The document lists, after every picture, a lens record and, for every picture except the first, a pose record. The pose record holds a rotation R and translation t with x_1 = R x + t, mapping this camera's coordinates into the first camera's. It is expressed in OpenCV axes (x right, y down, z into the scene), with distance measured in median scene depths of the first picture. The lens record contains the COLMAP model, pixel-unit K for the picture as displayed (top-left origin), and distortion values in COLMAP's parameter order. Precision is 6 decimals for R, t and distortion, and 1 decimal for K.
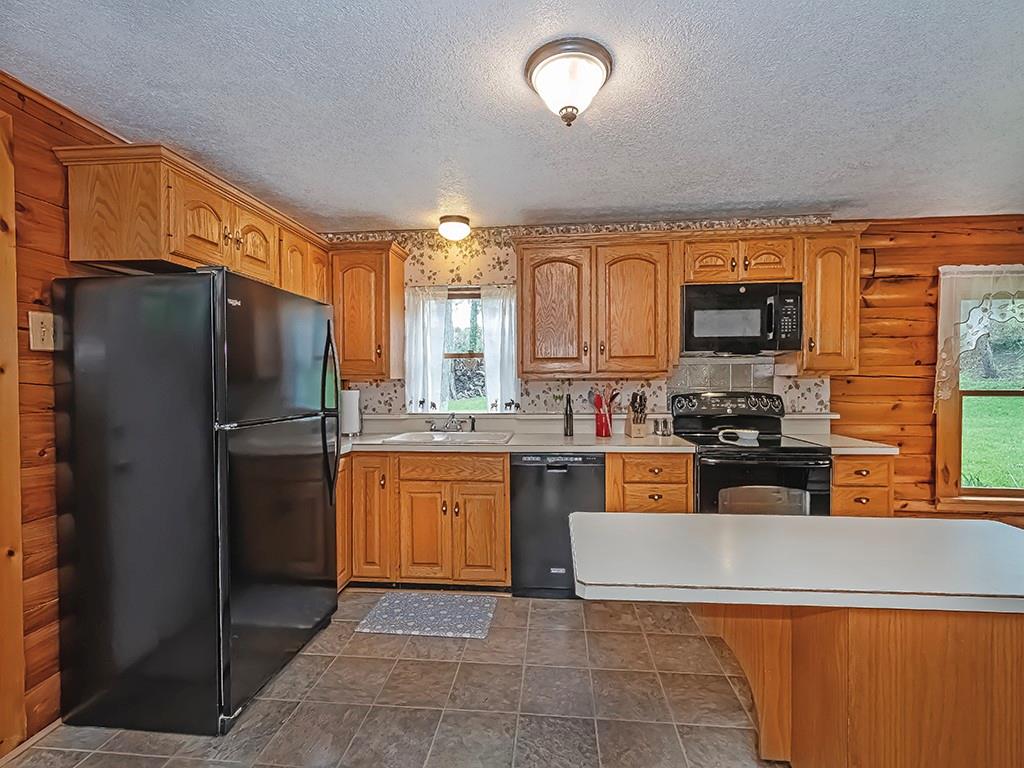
lens RADIAL K [[457.9, 0, 512.9], [0, 457.9, 384.7], [0, 0, 1]] dist [0.001651, 0.000073]
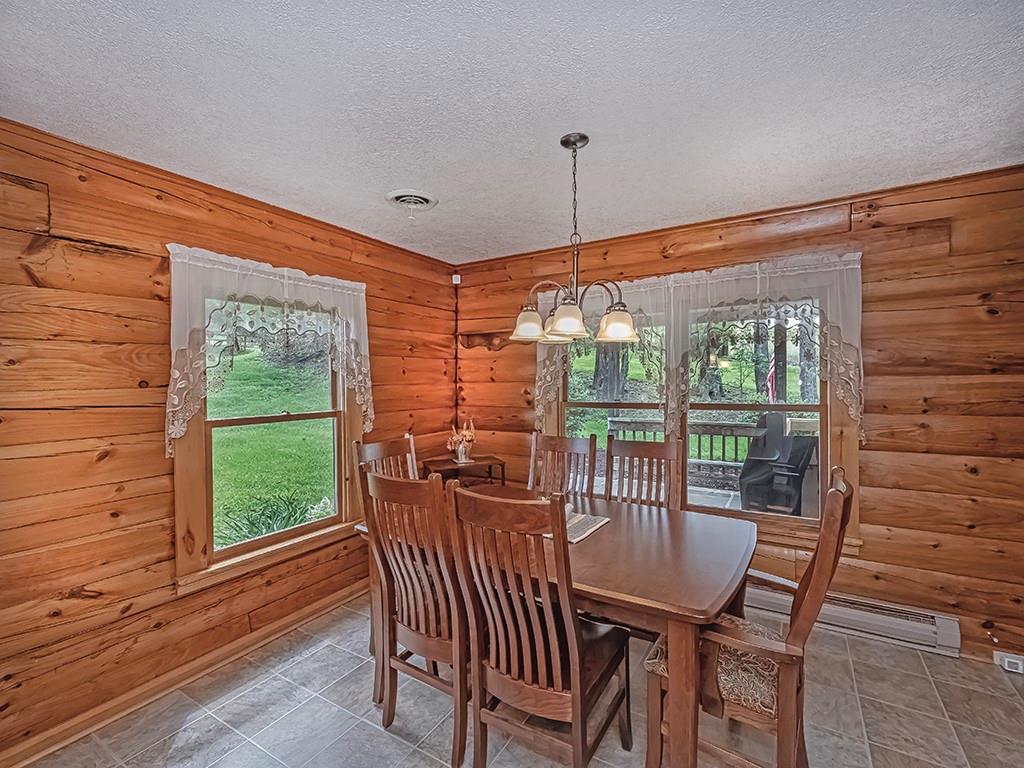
lens RADIAL K [[457.9, 0, 513.7], [0, 457.9, 383.3], [0, 0, 1]] dist [0.001651, 0.000073]
pose [[0.447003, -0.008367, 0.894493, 0.538542], [0.023450, 0.999722, -0.002367, -0.034601], [-0.894225, 0.022034, 0.447075, 0.232913]]
